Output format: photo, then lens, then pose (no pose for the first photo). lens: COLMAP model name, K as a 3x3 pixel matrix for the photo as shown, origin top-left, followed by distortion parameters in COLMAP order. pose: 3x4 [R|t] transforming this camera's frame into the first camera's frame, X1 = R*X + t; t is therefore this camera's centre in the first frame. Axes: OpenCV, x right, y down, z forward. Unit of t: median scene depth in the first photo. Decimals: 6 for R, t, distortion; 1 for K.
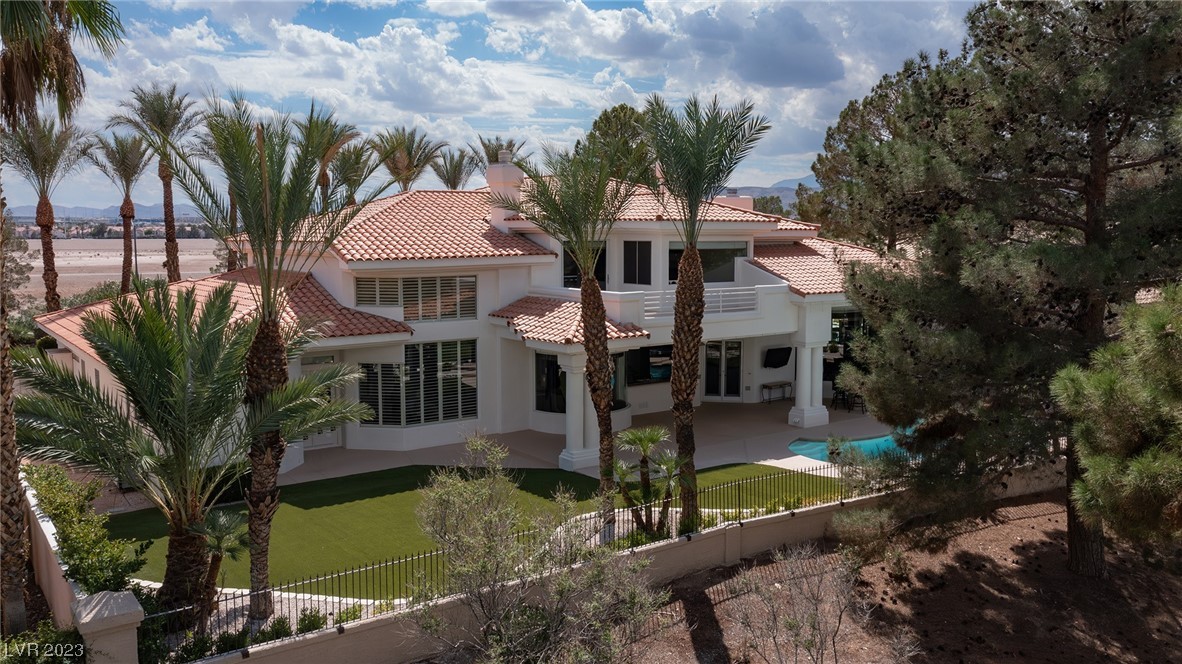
lens RADIAL K [[945.2, 0, 591.0], [0, 945.2, 332.0], [0, 0, 1]] dist [-0.033907, 0.002839]
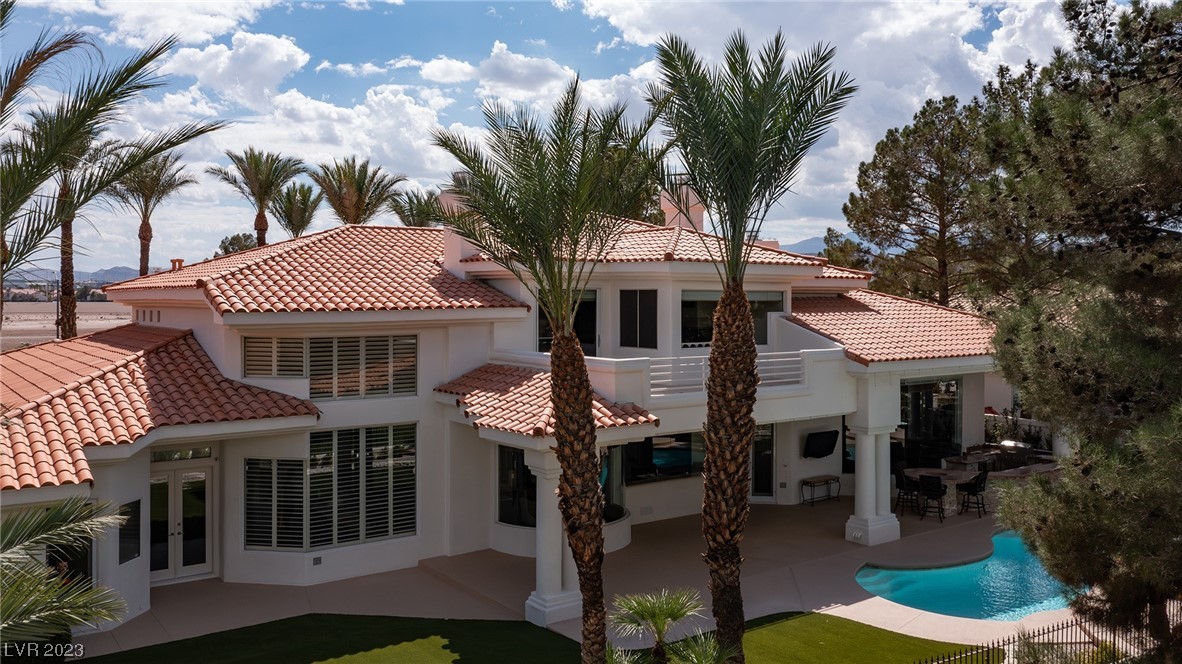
lens RADIAL K [[945.2, 0, 591.0], [0, 945.2, 332.0], [0, 0, 1]] dist [-0.033907, 0.002839]
pose [[0.999970, 0.001944, 0.007437, 0.006696], [-0.001427, 0.997622, -0.068902, -0.012569], [-0.007553, 0.068890, 0.997596, 0.277160]]
